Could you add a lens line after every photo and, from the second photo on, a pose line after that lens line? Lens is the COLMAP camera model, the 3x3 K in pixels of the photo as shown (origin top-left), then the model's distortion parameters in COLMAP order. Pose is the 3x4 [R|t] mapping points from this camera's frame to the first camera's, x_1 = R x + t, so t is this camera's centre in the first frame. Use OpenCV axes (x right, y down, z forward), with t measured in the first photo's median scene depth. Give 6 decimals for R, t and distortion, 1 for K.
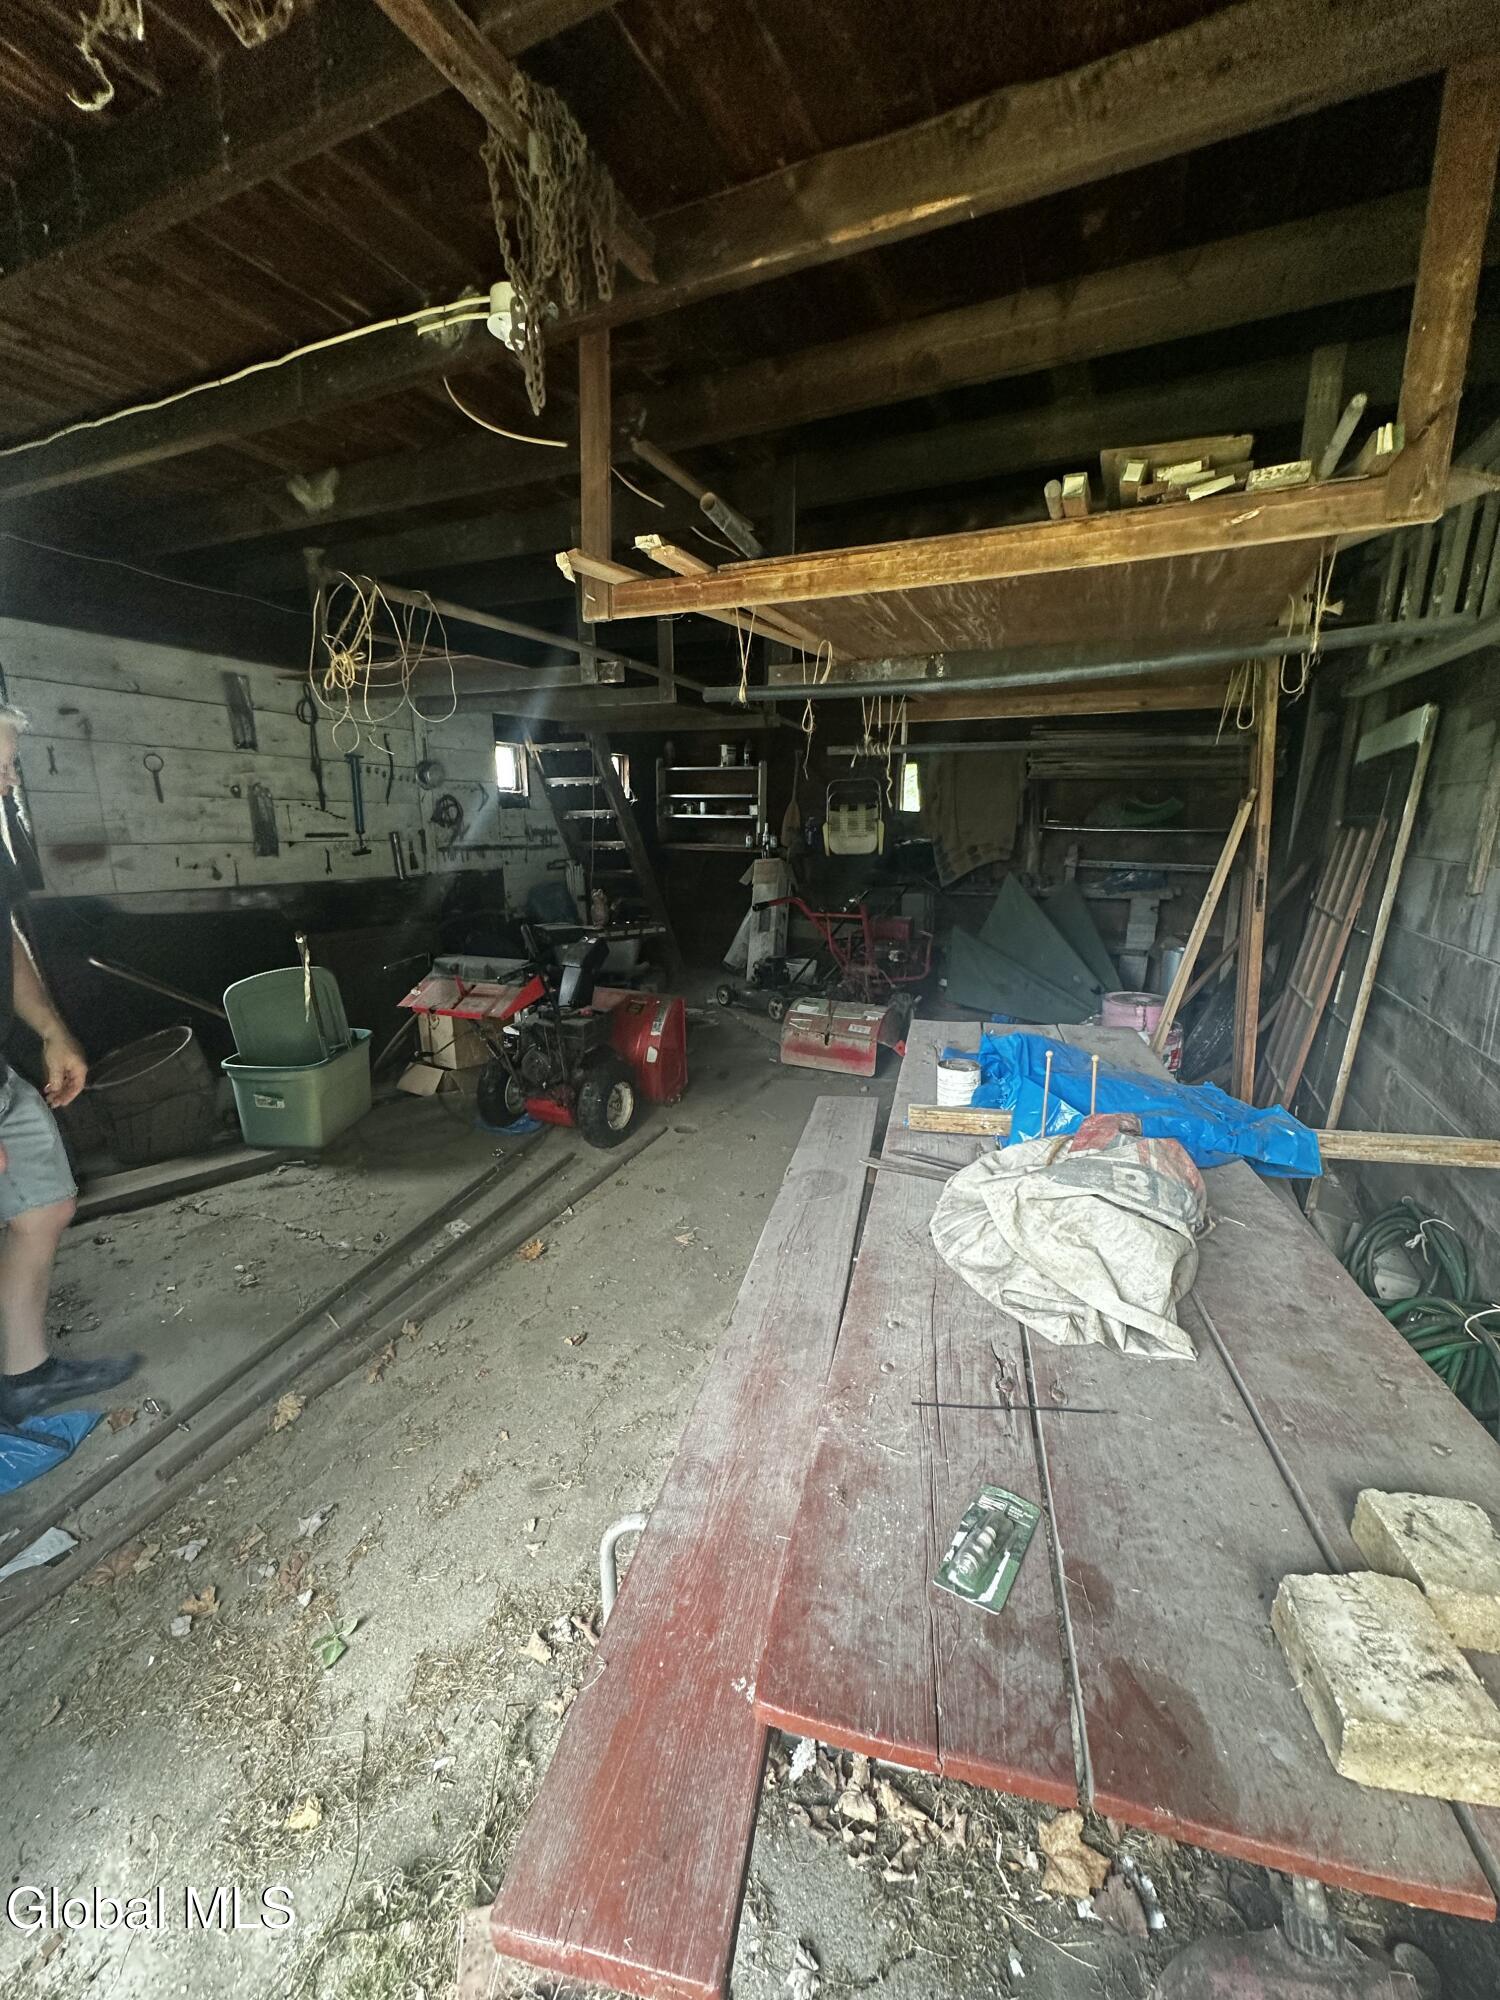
lens RADIAL K [[803.5, 0, 751.4], [0, 803.5, 1002.1], [0, 0, 1]] dist [0.000081, -0.000095]
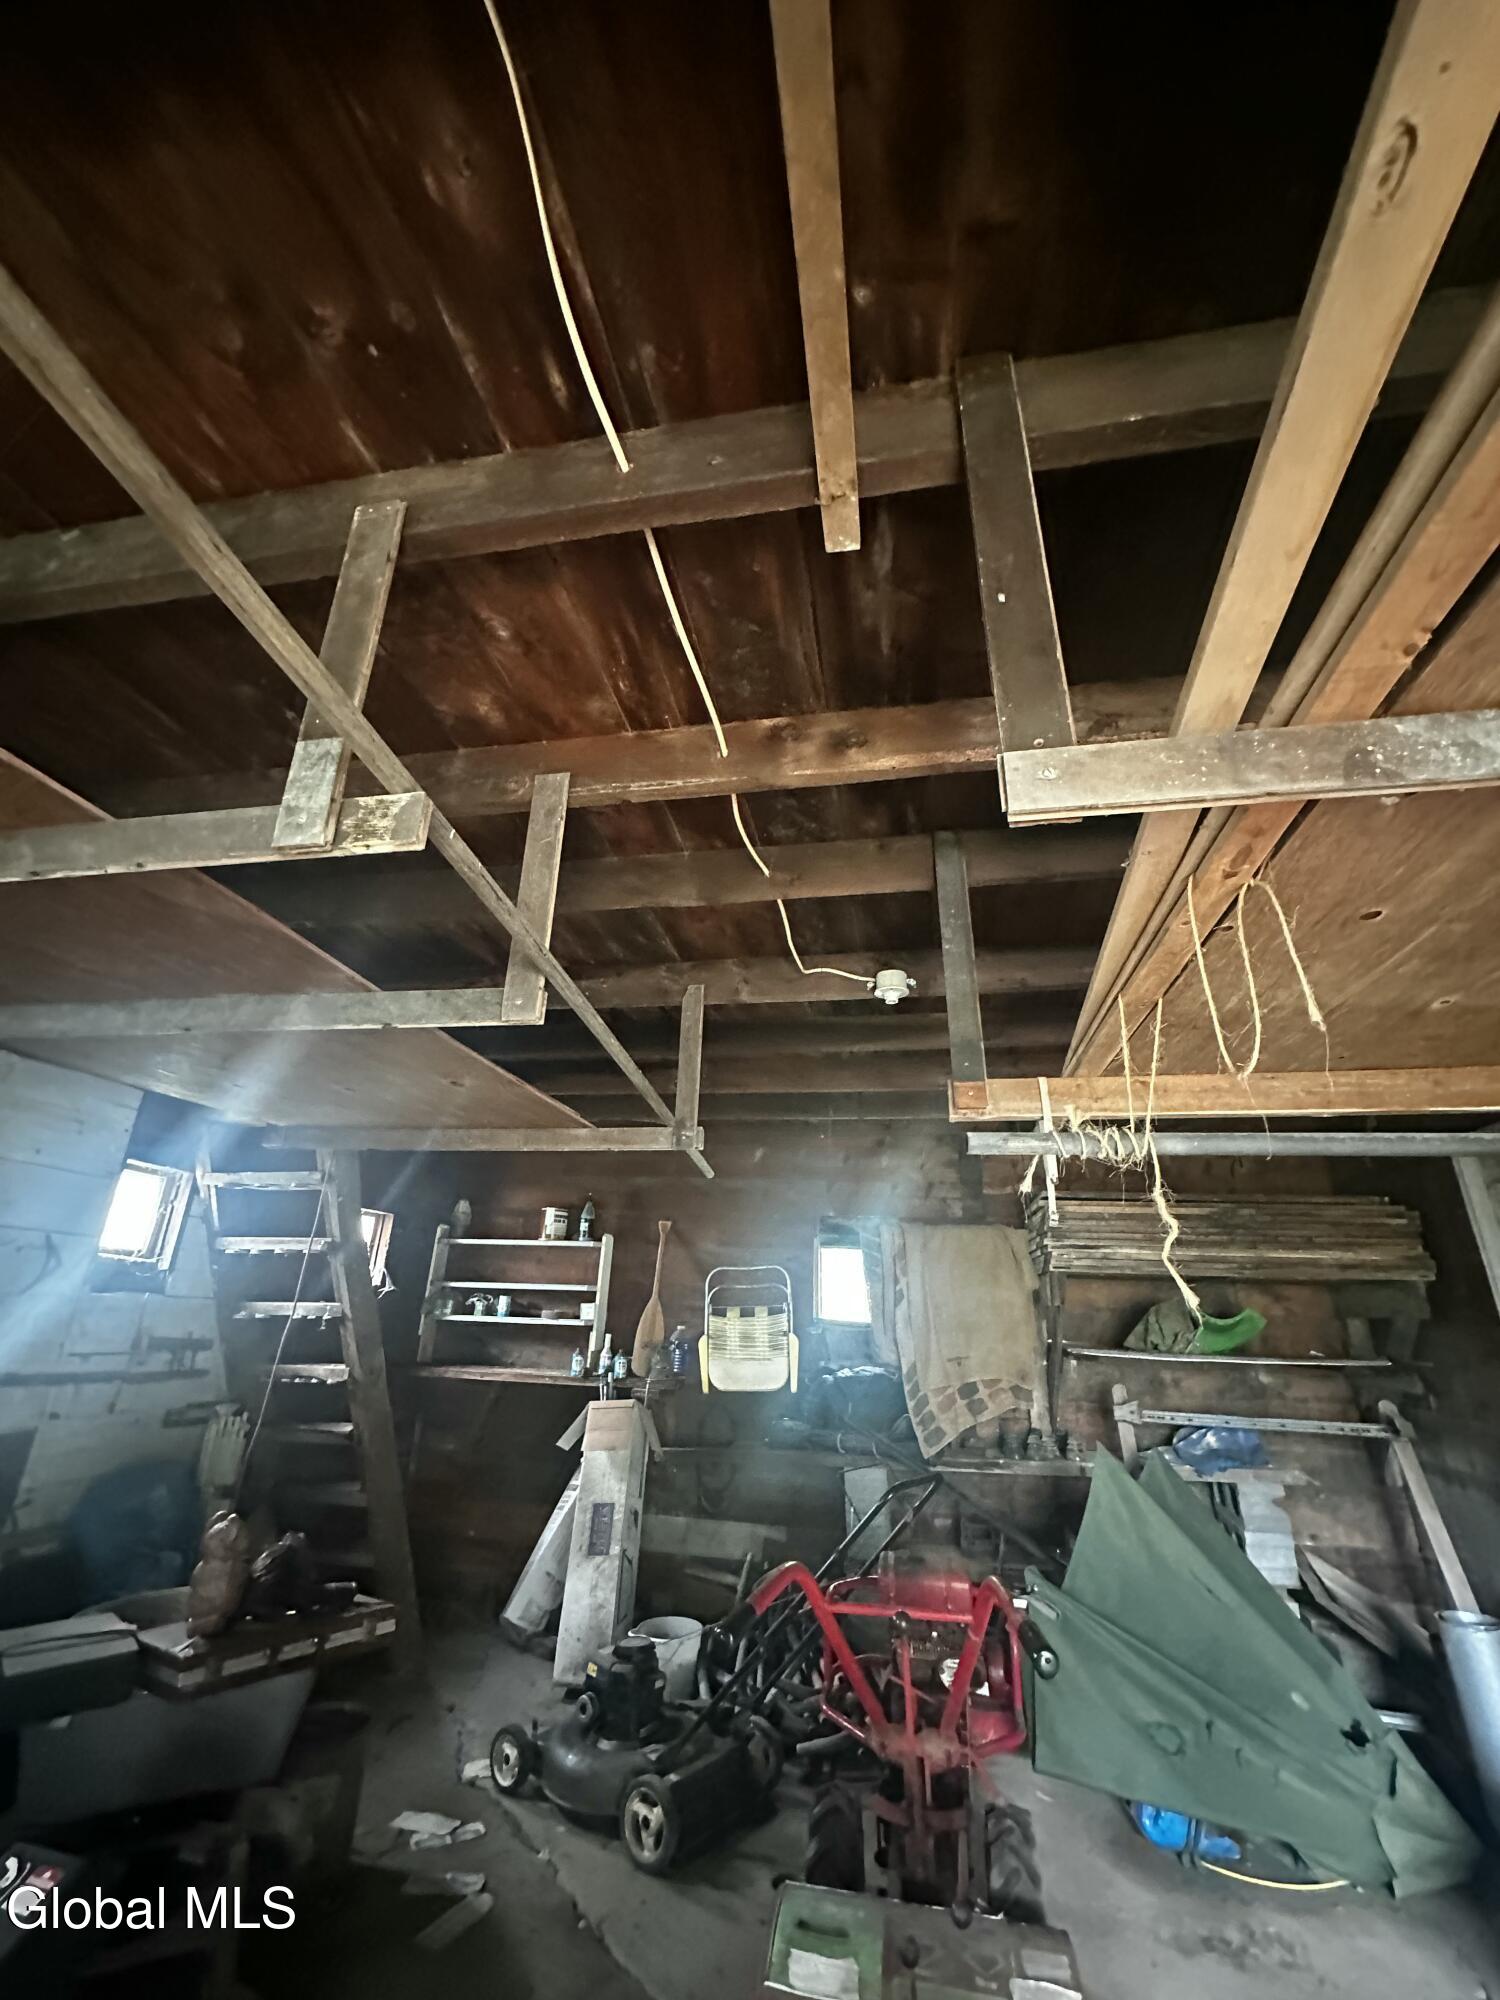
lens RADIAL K [[803.5, 0, 753.5], [0, 803.5, 1002.0], [0, 0, 1]] dist [0.000081, -0.000095]
pose [[0.966177, 0.117731, 0.229435, -0.050787], [0.034621, 0.822430, -0.567811, -0.087933], [-0.255543, 0.556550, 0.790538, 0.383661]]
